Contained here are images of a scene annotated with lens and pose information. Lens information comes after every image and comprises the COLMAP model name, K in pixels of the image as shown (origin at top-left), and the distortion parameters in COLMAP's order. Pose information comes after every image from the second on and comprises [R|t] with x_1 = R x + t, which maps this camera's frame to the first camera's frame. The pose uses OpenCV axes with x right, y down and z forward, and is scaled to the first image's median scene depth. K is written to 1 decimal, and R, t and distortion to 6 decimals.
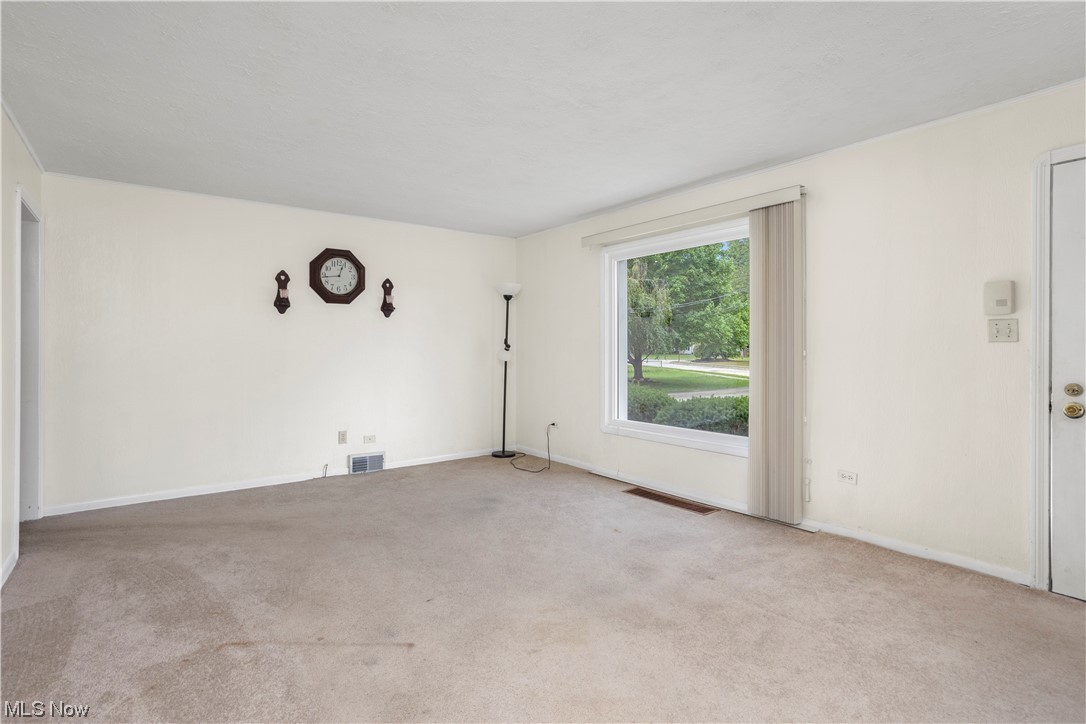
lens RADIAL K [[535.8, 0, 550.2], [0, 535.8, 344.3], [0, 0, 1]] dist [-0.051213, 0.029666]
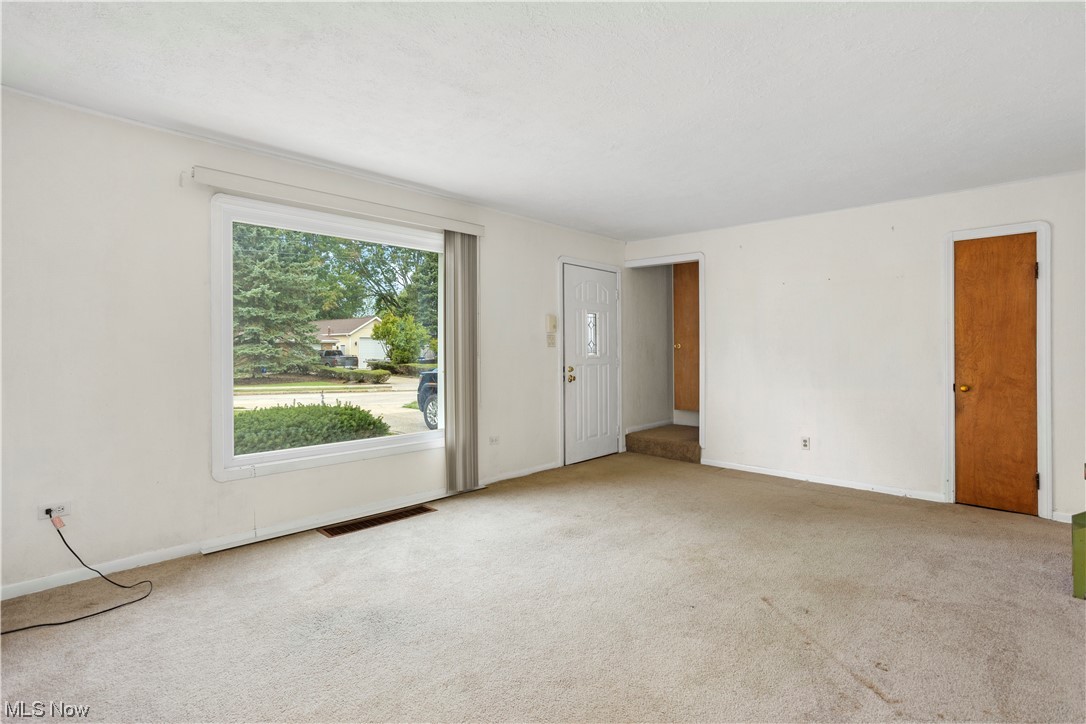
lens RADIAL K [[535.8, 0, 542.5], [0, 535.8, 356.8], [0, 0, 1]] dist [-0.051213, 0.029666]
pose [[-0.149500, -0.014093, 0.988661, -0.844430], [-0.002991, 0.999900, 0.013801, 0.004035], [-0.988757, -0.000894, -0.149528, 1.034781]]
